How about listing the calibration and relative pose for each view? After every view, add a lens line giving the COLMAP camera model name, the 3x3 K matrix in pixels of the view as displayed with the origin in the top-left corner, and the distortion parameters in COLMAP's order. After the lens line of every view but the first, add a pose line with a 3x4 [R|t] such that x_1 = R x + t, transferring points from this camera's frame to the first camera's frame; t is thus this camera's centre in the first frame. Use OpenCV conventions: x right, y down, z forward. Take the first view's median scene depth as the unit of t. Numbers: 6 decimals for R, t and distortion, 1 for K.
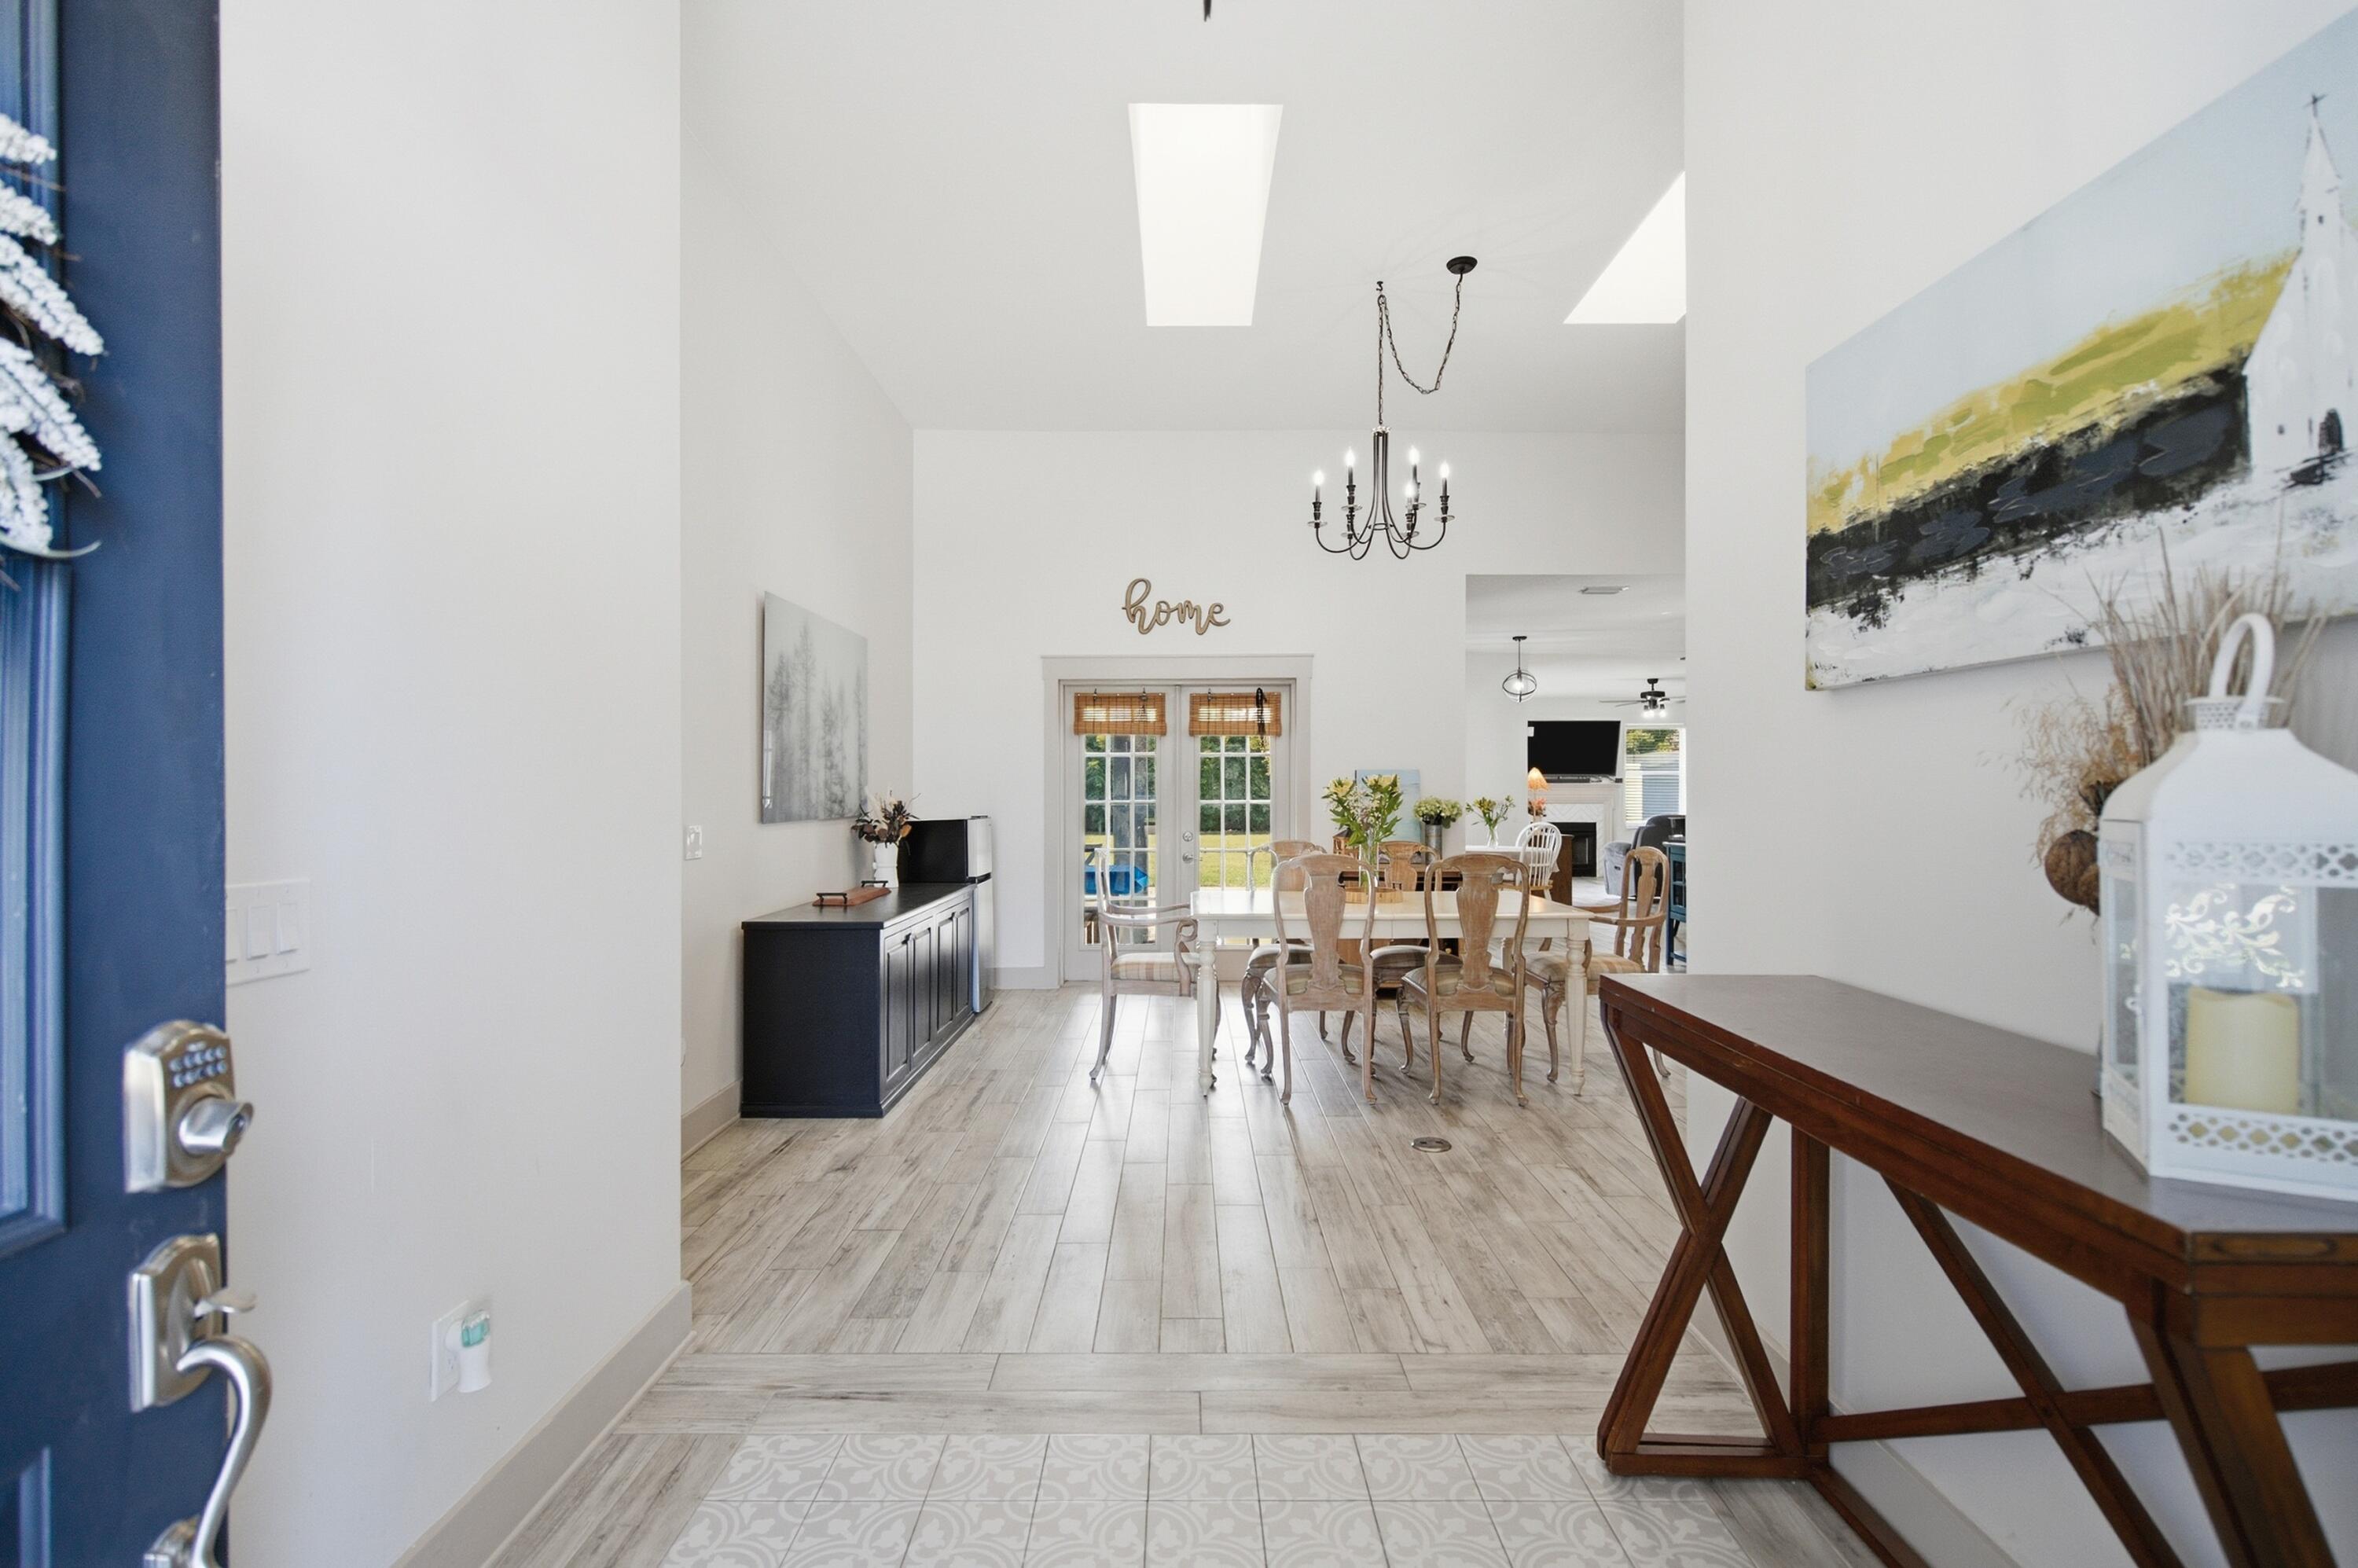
lens RADIAL K [[1065.0, 0, 1177.3], [0, 1065.0, 781.3], [0, 0, 1]] dist [0.003208, -0.000606]
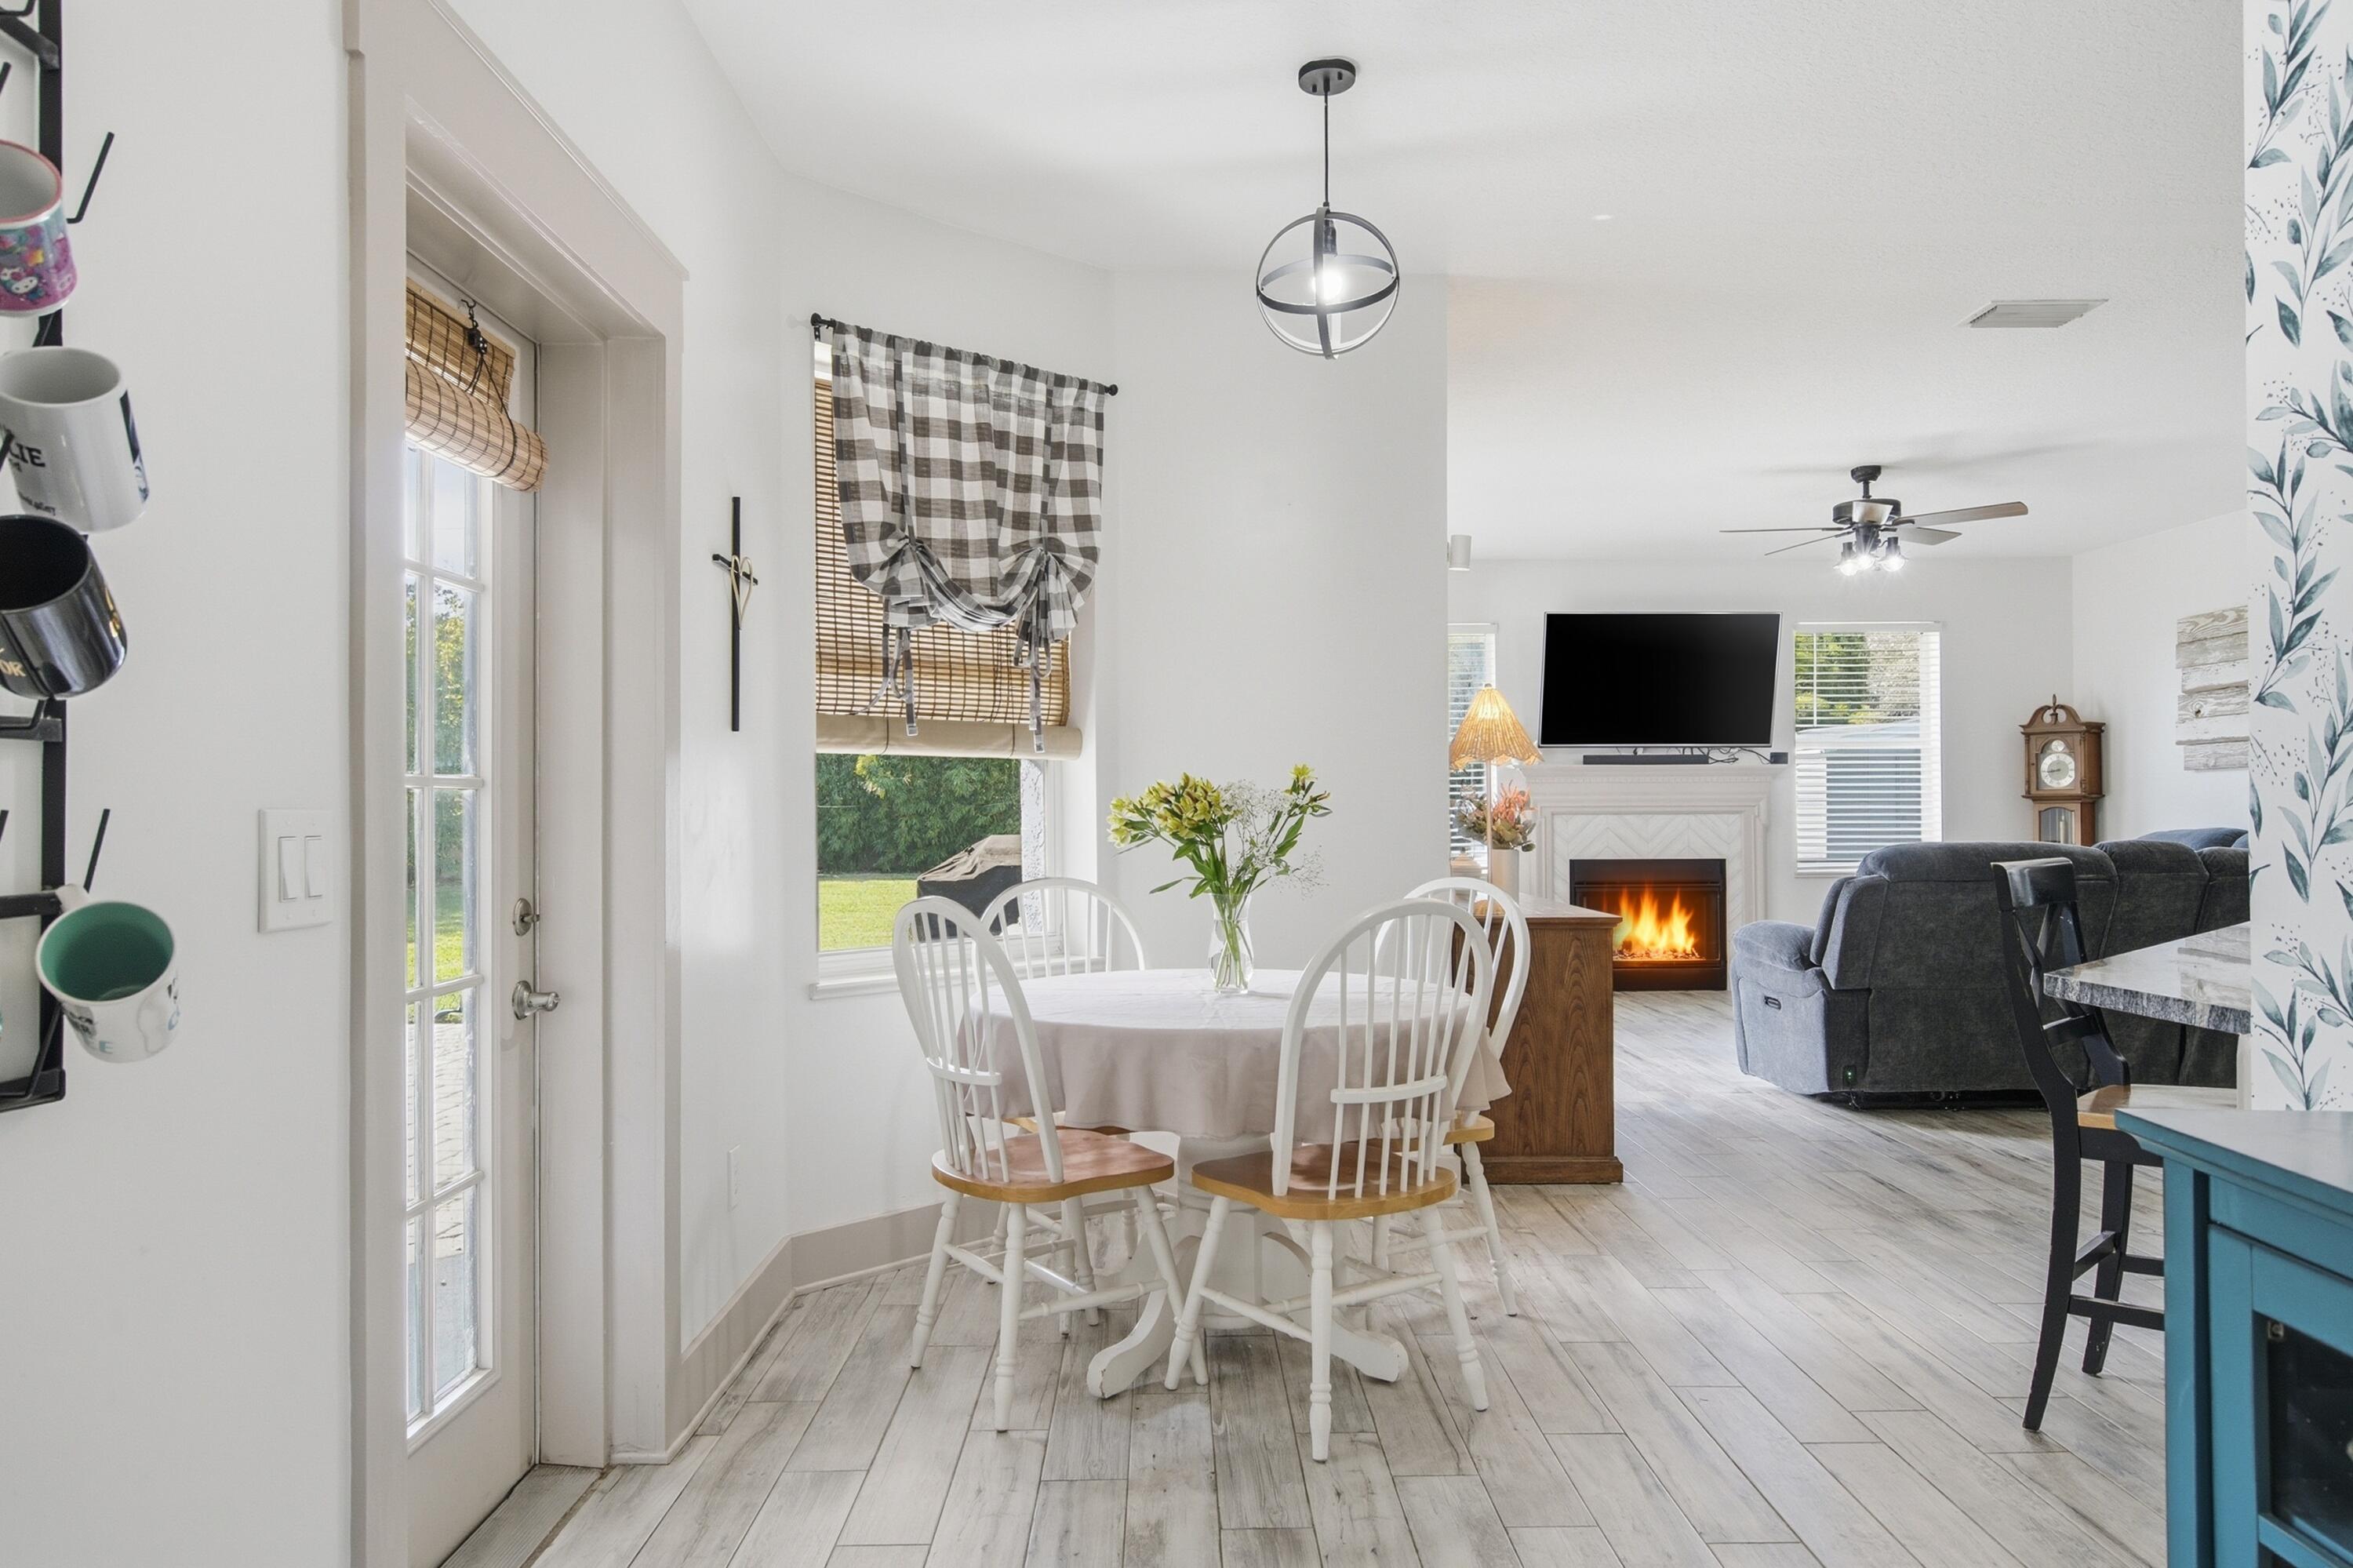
lens RADIAL K [[1536.9, 0, 1176.5], [0, 1536.9, 784.0], [0, 0, 1]] dist [-0.001055, 0.002595]
pose [[0.999875, -0.003145, 0.015523, 0.202774], [0.003207, 0.999987, -0.003992, 0.013077], [-0.015510, 0.004041, 0.999872, 0.480404]]
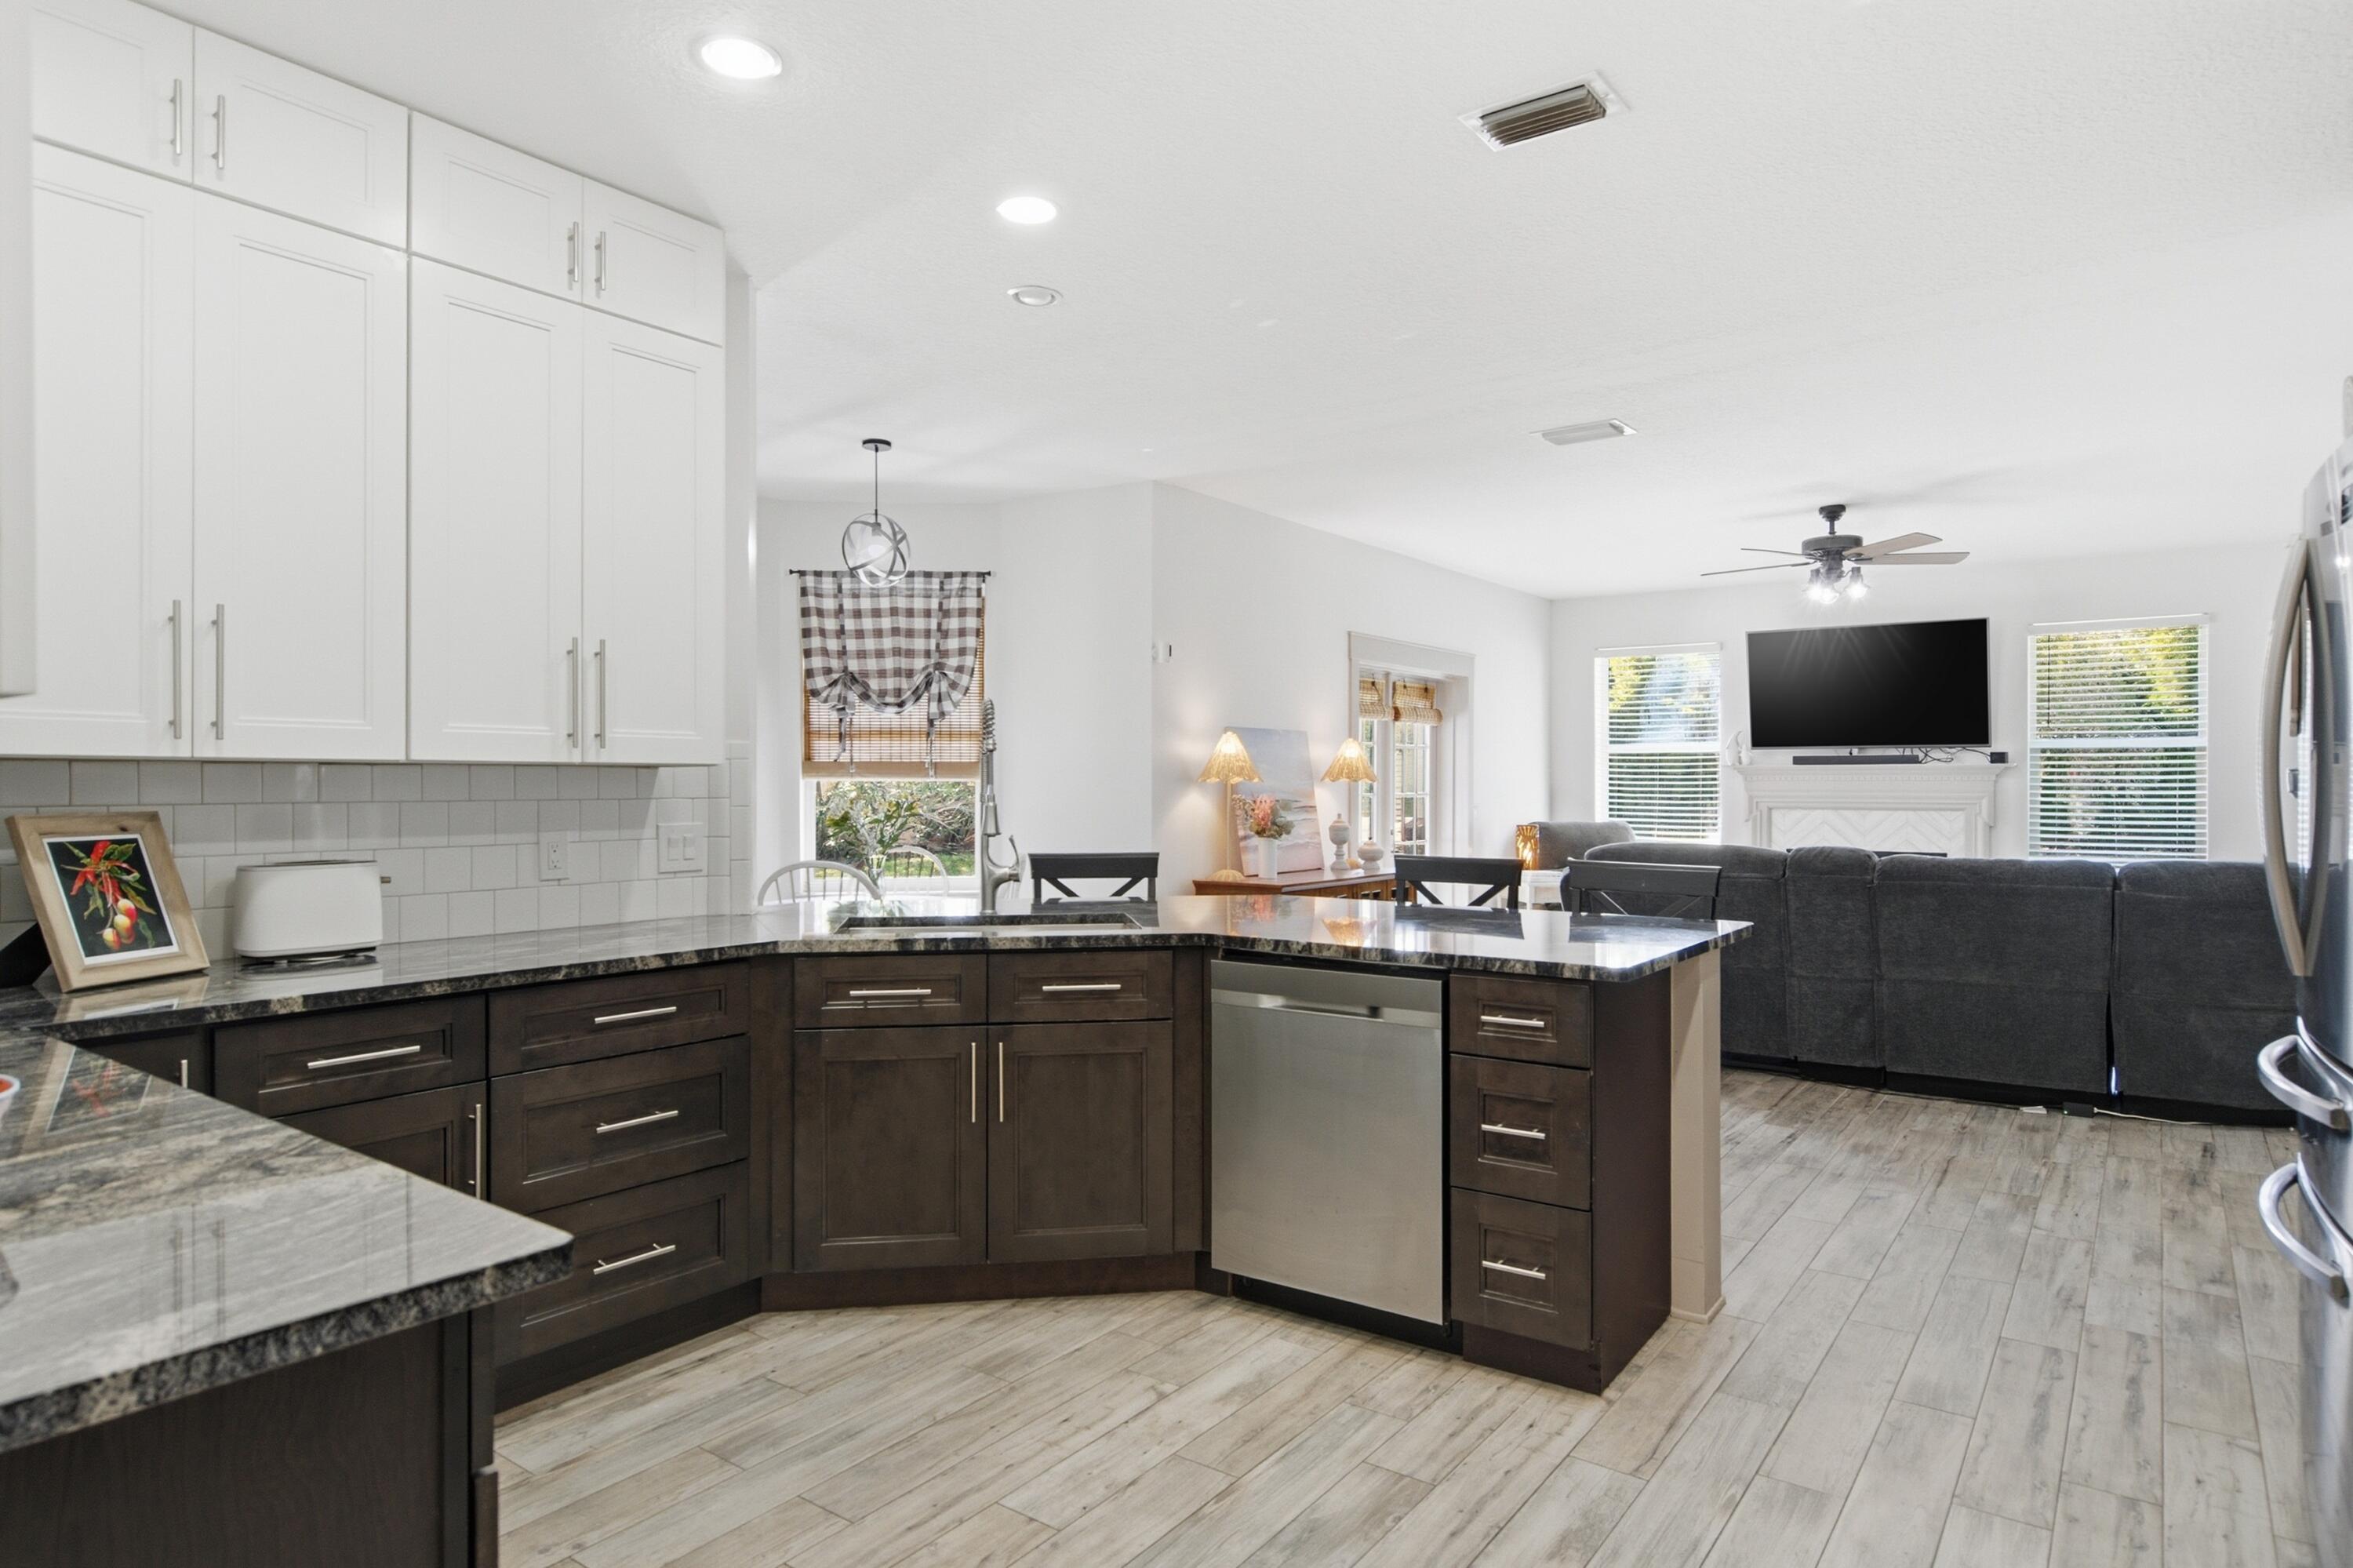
lens RADIAL K [[1321.9, 0, 1192.4], [0, 1321.9, 776.1], [0, 0, 1]] dist [0.021581, -0.000316]
pose [[0.811596, -0.000703, -0.584218, 0.542940], [0.005631, 0.999962, 0.006619, 0.001747], [0.584191, -0.008662, 0.811570, 0.446310]]
